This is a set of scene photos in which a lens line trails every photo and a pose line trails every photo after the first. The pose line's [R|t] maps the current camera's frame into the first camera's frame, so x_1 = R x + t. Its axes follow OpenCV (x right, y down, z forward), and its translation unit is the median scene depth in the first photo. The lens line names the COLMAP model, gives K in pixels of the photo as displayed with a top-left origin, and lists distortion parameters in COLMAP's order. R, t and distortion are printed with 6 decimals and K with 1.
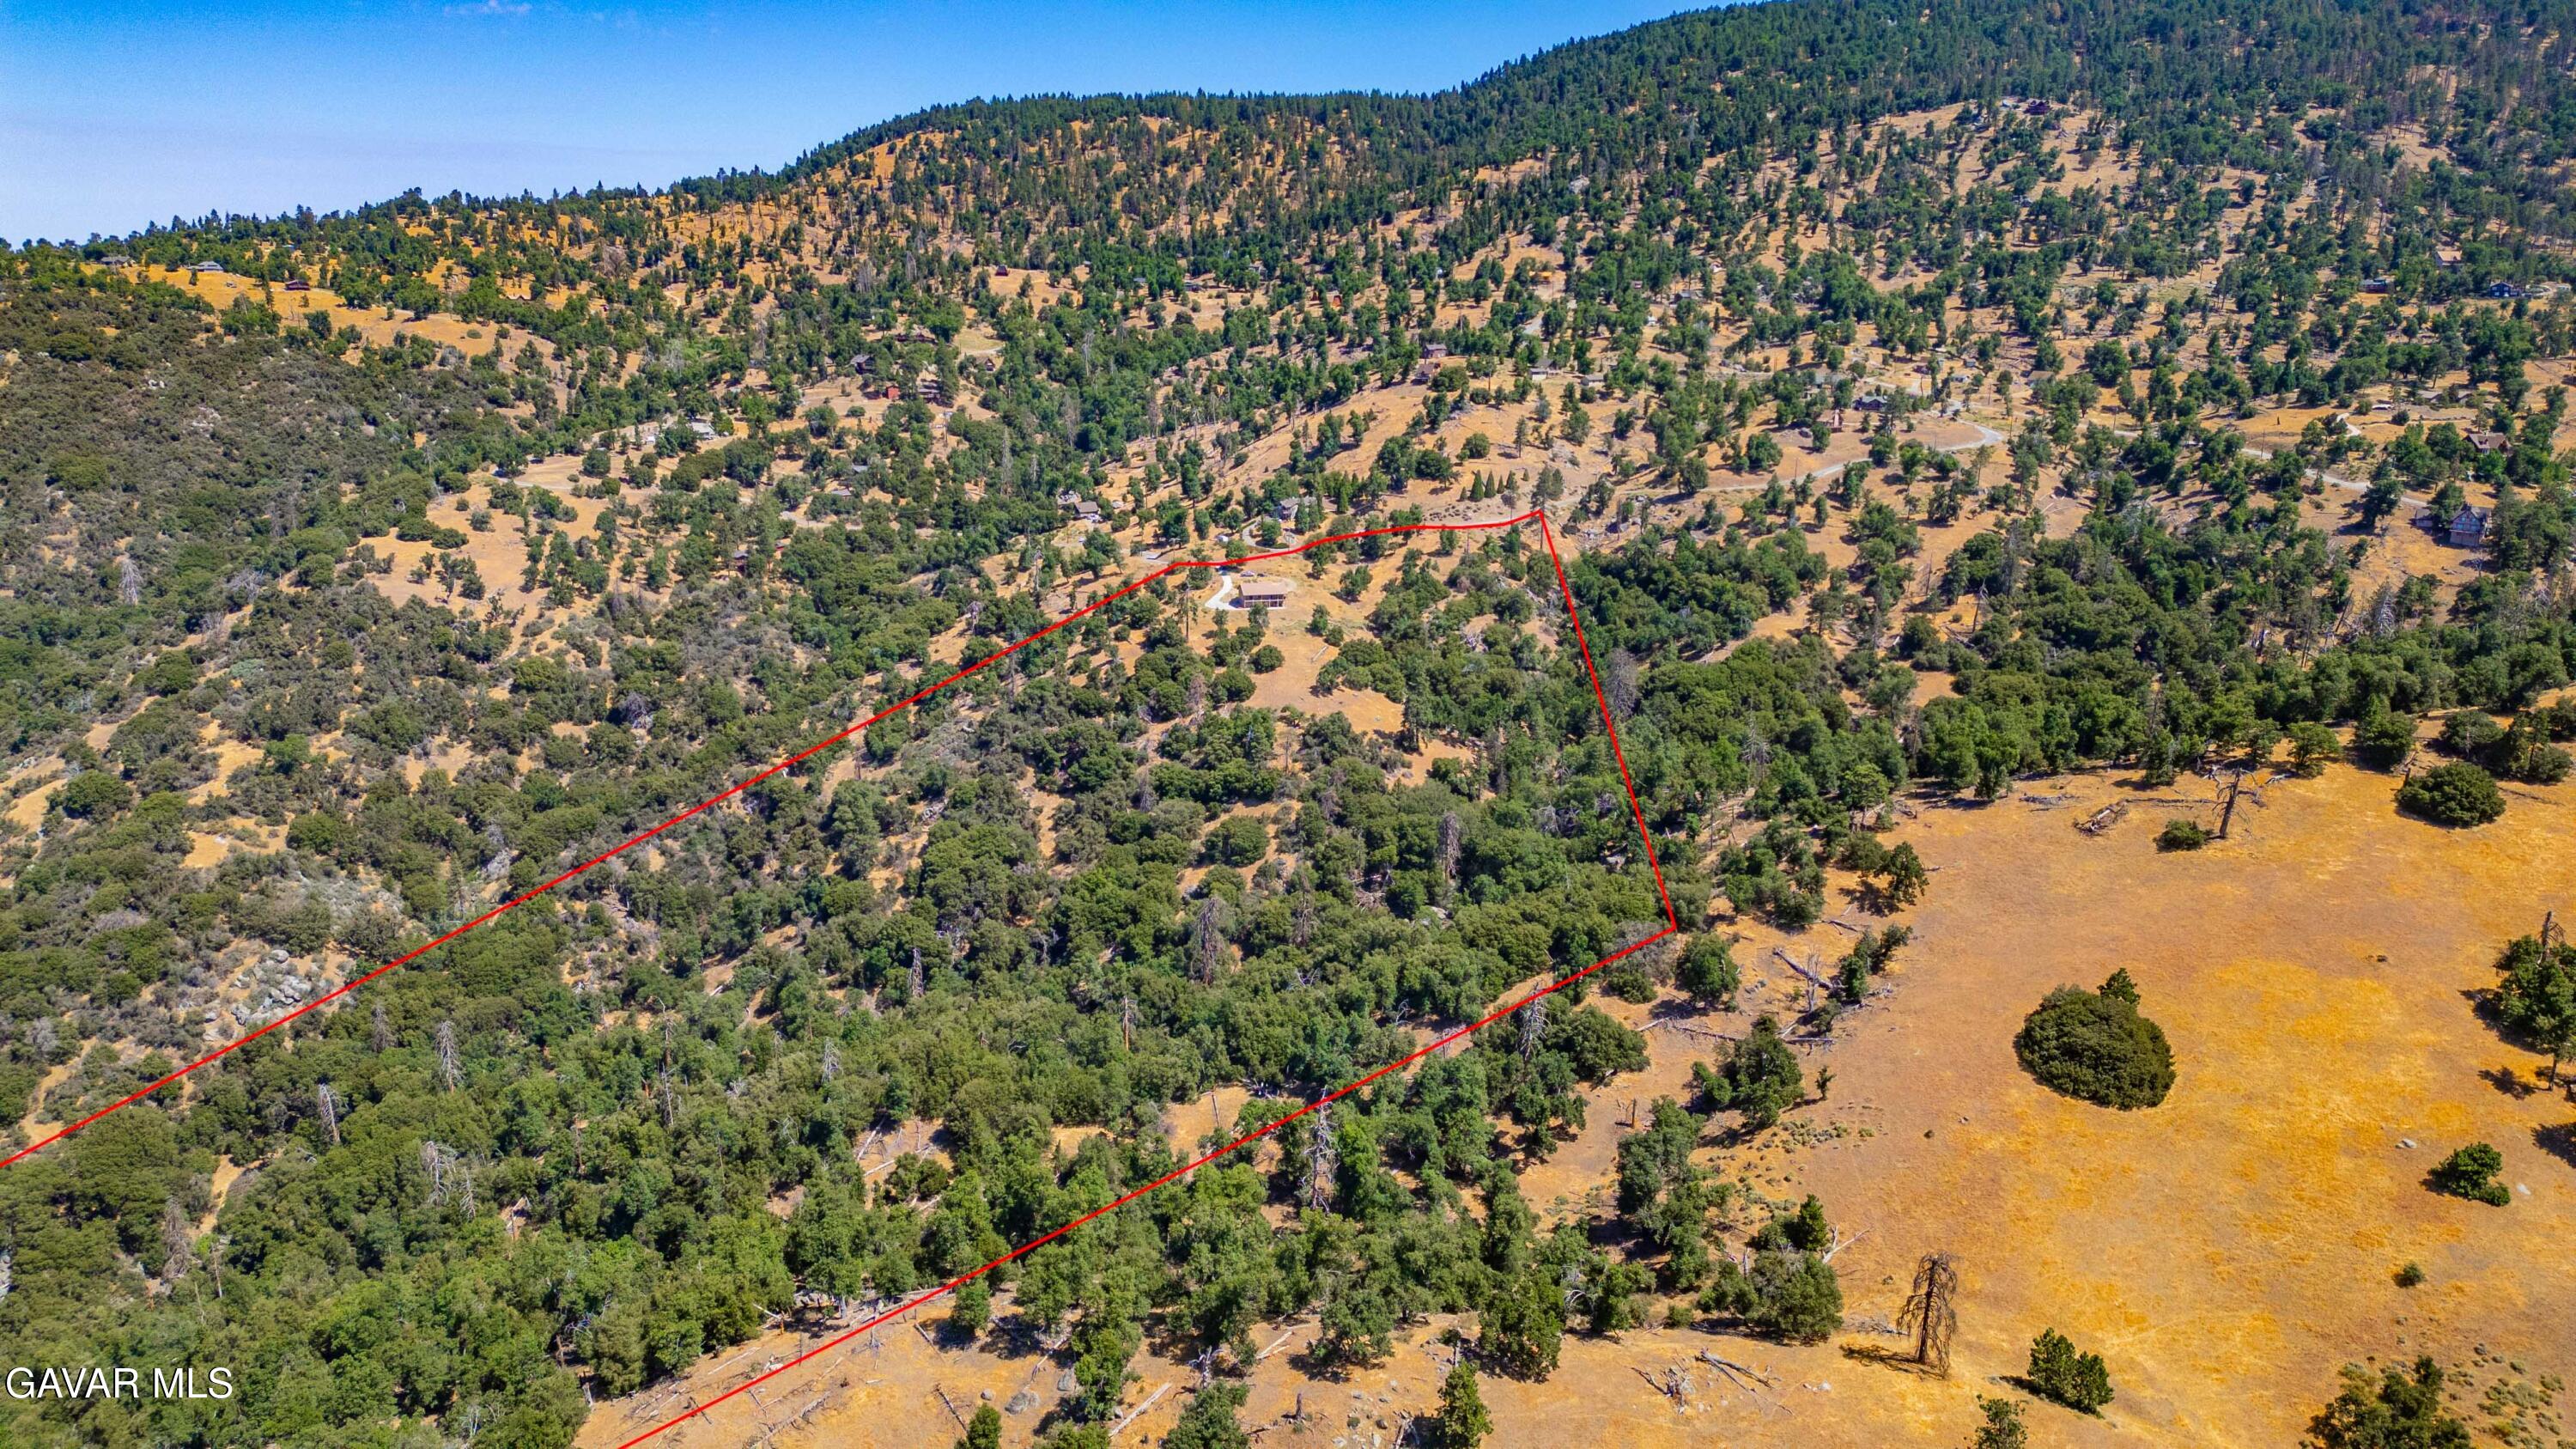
lens RADIAL K [[1789.7, 0, 1284.8], [0, 1789.7, 733.6], [0, 0, 1]] dist [0.041293, -0.029601]
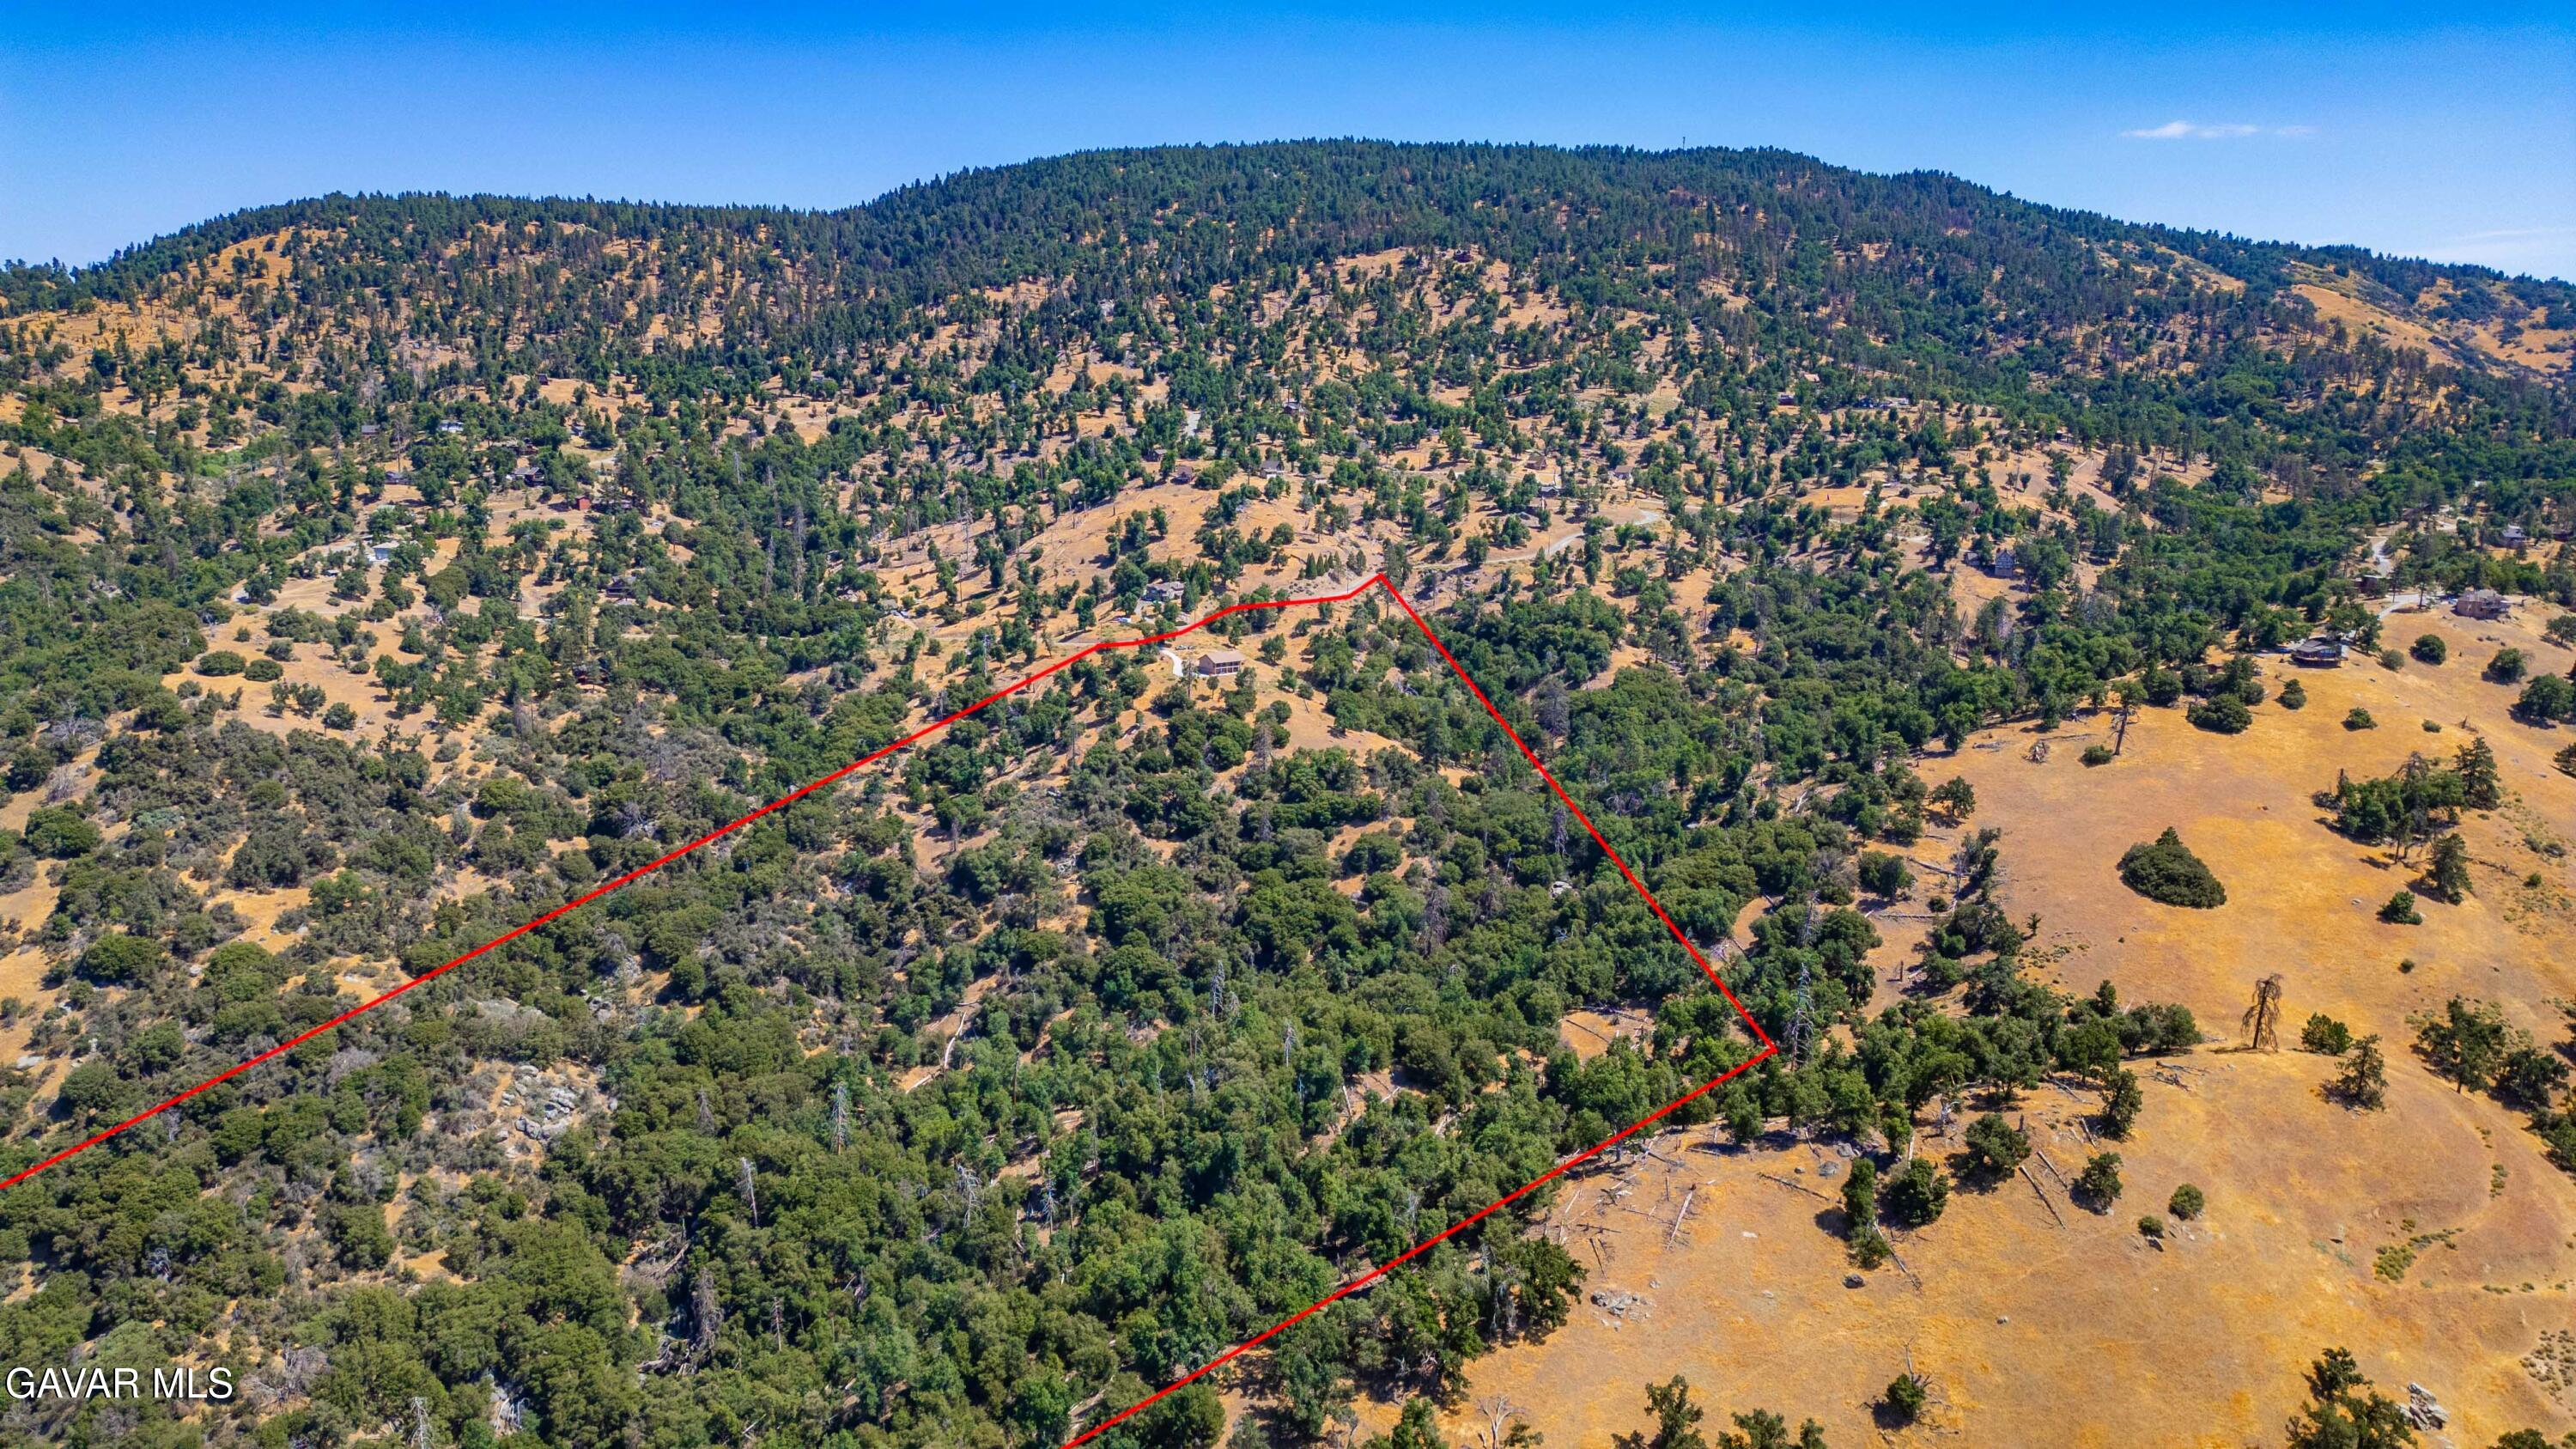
lens RADIAL K [[1789.7, 0, 1292.9], [0, 1789.7, 715.5], [0, 0, 1]] dist [0.041293, -0.029601]
pose [[0.906286, -0.074427, 0.416060, -0.461122], [0.102144, 0.993764, -0.044727, 0.013145], [-0.410136, 0.083034, 0.908236, -0.067942]]
